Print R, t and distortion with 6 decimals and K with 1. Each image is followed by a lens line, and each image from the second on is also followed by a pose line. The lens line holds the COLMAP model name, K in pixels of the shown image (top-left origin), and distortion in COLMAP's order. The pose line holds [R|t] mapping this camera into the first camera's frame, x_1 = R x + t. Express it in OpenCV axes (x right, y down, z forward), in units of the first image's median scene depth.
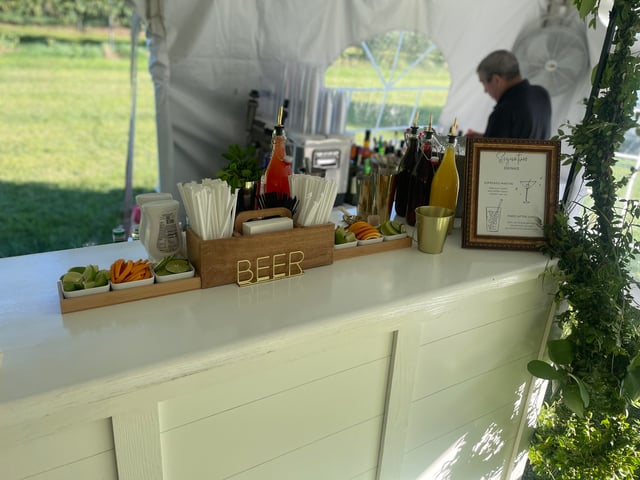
lens RADIAL K [[481.9, 0, 320.0], [0, 481.9, 240.0], [0, 0, 1]] dist [0.004519, 0.000362]
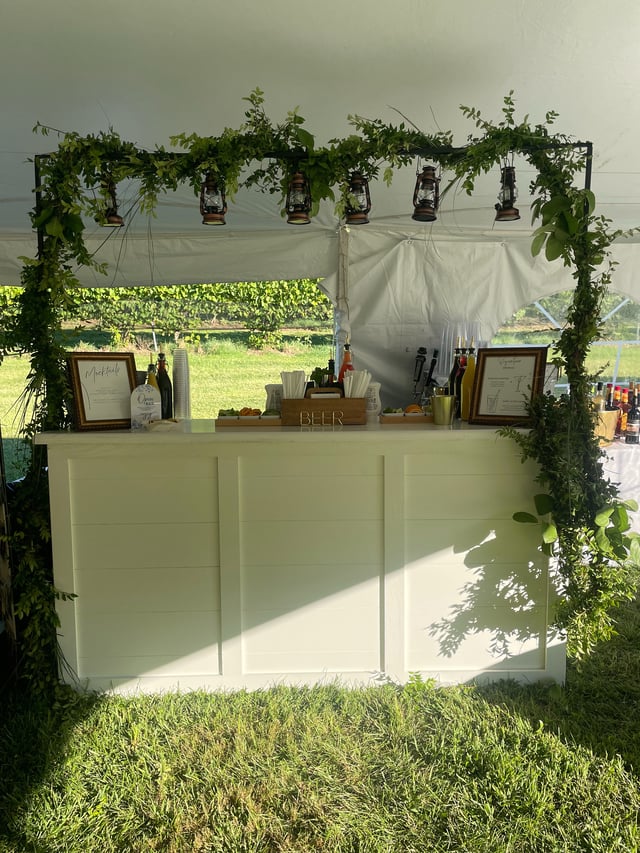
lens RADIAL K [[651.1, 0, 320.0], [0, 651.1, 426.5], [0, 0, 1]] dist [-0.001119, -0.000263]
pose [[0.847357, -0.006837, -0.530980, 0.549470], [-0.129453, 0.967091, -0.219038, 0.288680], [0.515004, 0.254340, 0.818586, -0.441313]]
